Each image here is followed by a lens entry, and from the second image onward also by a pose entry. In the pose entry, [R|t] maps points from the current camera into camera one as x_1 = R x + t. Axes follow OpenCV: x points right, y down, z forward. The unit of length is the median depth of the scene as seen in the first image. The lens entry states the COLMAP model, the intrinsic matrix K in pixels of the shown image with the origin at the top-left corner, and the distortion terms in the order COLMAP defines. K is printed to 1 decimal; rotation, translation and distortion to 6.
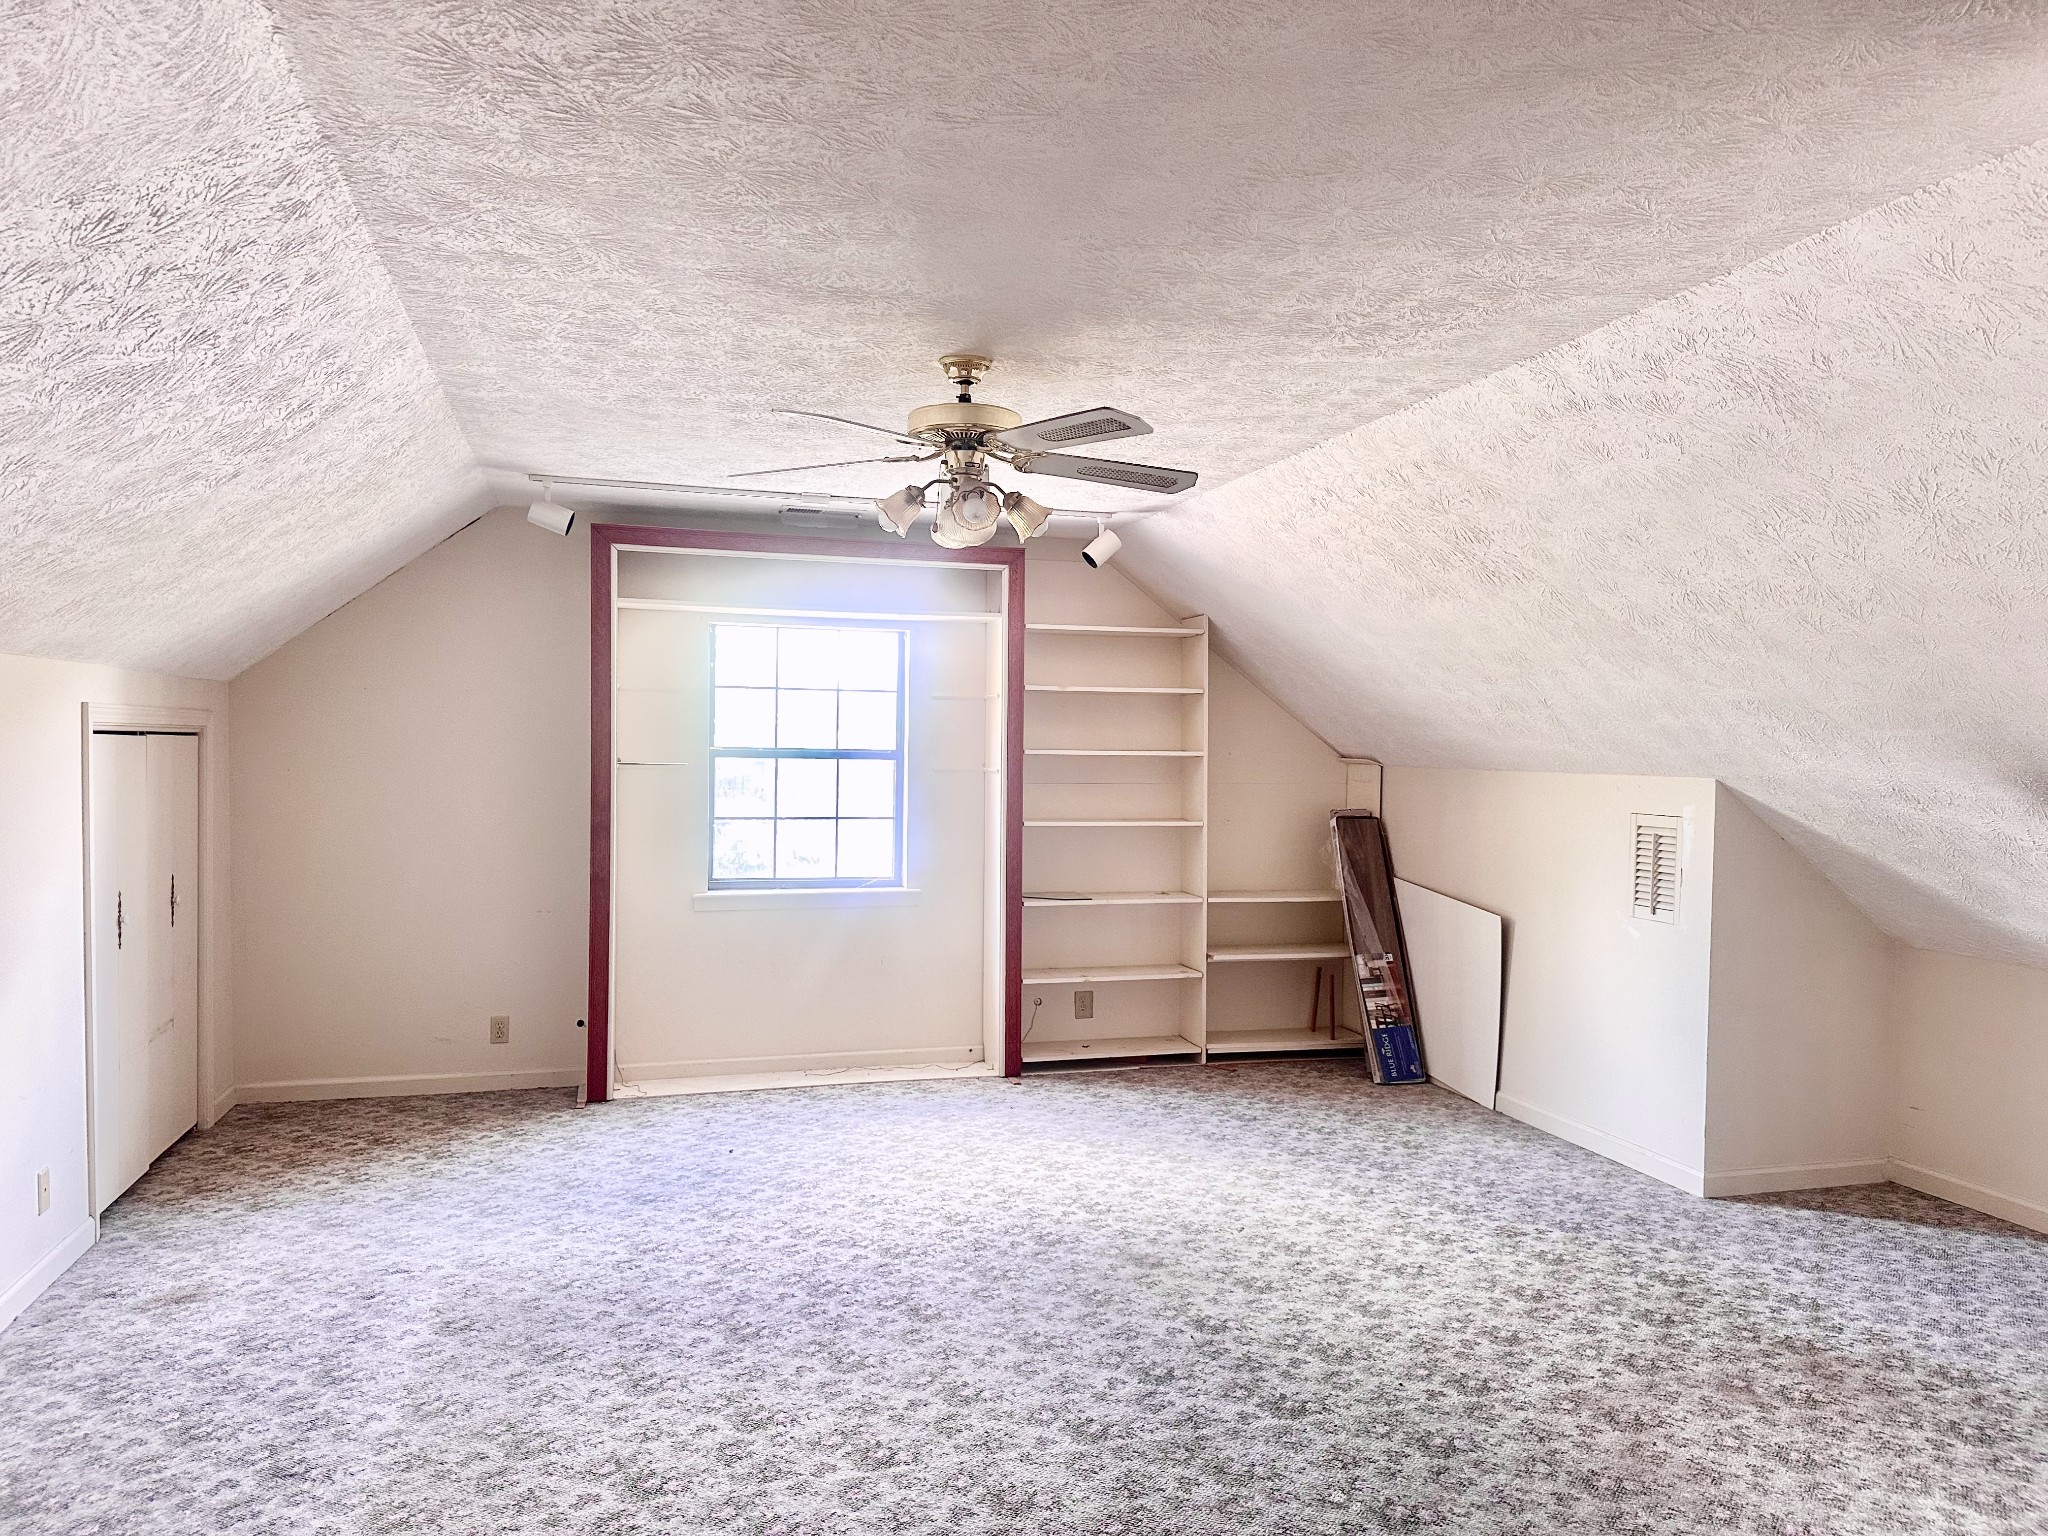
lens RADIAL K [[1454.5, 0, 1024.0], [0, 1454.5, 768.0], [0, 0, 1]] dist [0.136335, -0.189853]
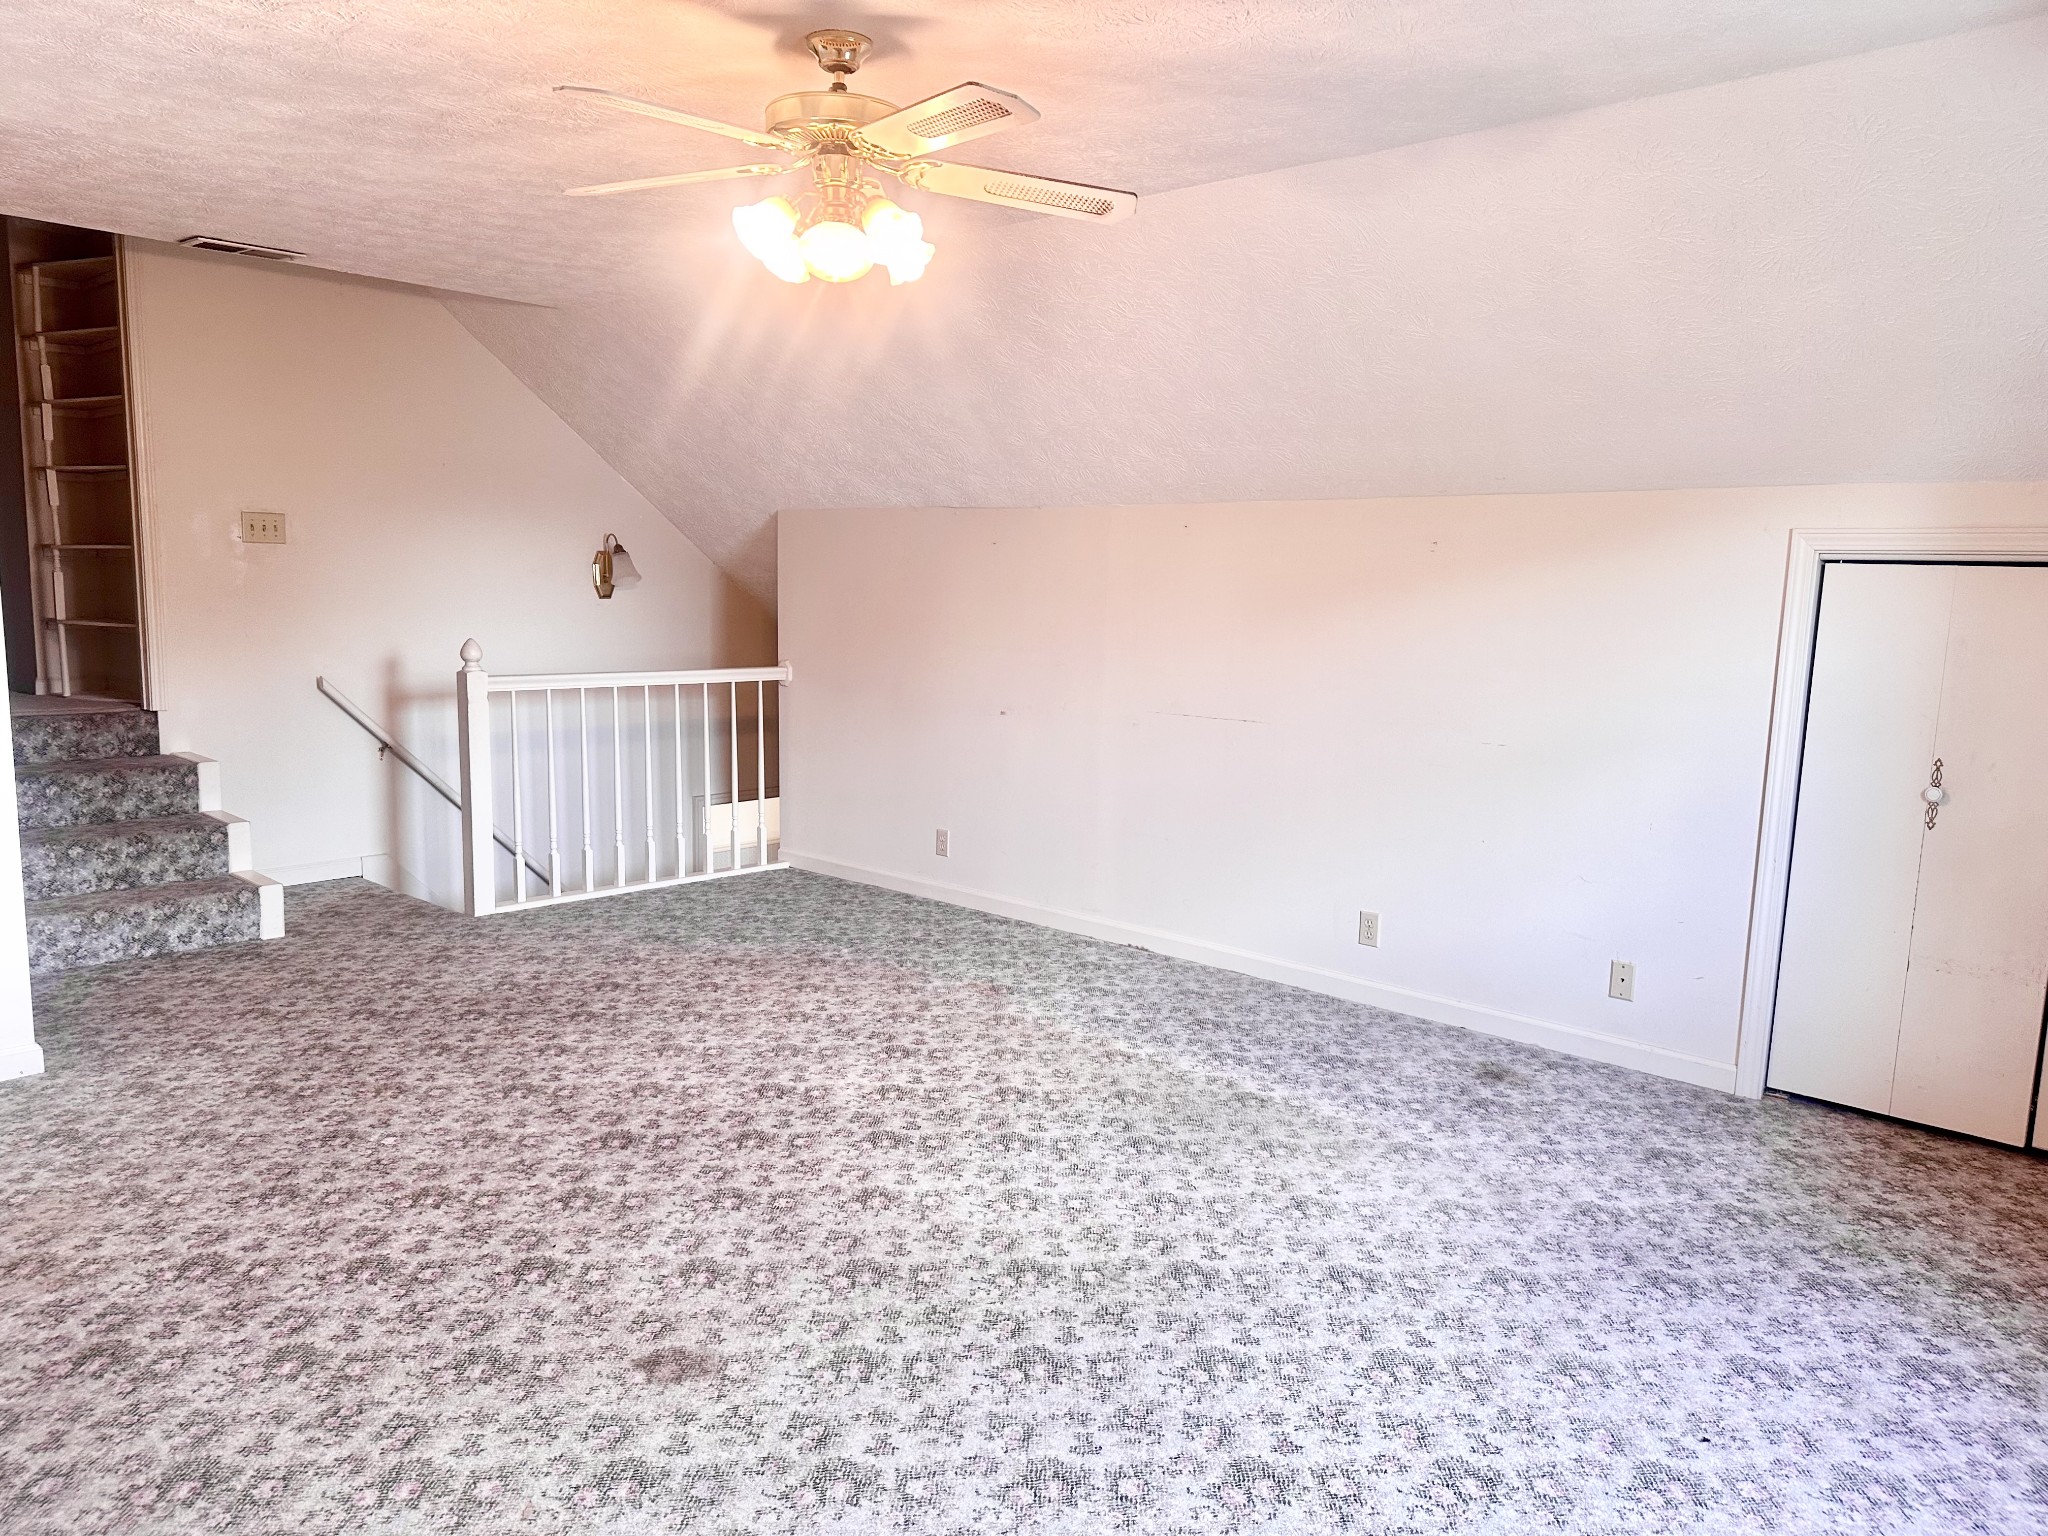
lens RADIAL K [[1454.5, 0, 1024.0], [0, 1454.5, 768.0], [0, 0, 1]] dist [0.136335, -0.189853]
pose [[-0.850036, 0.036336, -0.525470, 0.309009], [-0.042366, 0.989669, 0.136968, -0.005159], [0.525019, 0.138689, -0.839715, 1.754952]]
